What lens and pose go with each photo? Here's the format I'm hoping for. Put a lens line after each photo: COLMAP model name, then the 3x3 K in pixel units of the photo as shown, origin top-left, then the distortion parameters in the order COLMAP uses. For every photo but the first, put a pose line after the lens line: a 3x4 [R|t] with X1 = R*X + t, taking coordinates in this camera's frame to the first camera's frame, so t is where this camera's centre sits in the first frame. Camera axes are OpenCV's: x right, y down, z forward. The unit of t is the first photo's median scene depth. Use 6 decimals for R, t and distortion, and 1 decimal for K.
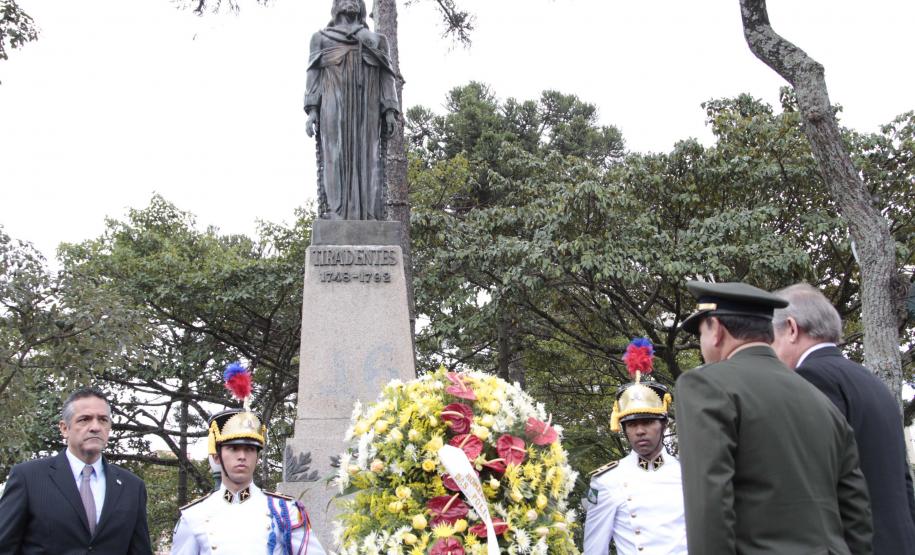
lens RADIAL K [[961.5, 0, 459.1], [0, 961.5, 316.7], [0, 0, 1]] dist [-0.071048, 0.027702]
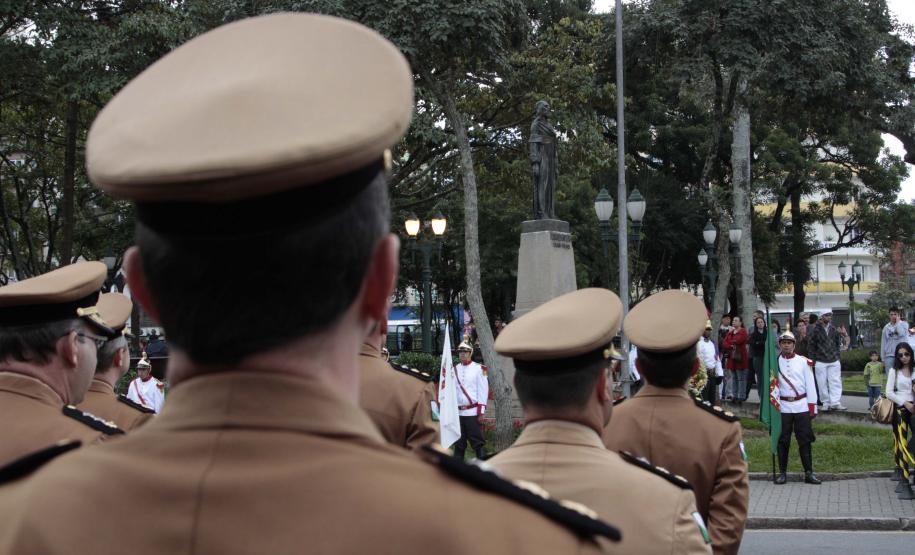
lens RADIAL K [[961.5, 0, 459.1], [0, 961.5, 316.7], [0, 0, 1]] dist [-0.071048, 0.027702]
pose [[0.809042, 0.088124, 0.581107, -1.803914], [-0.225565, 0.959541, 0.168529, -0.229342], [-0.542745, -0.267424, 0.796186, -0.952882]]
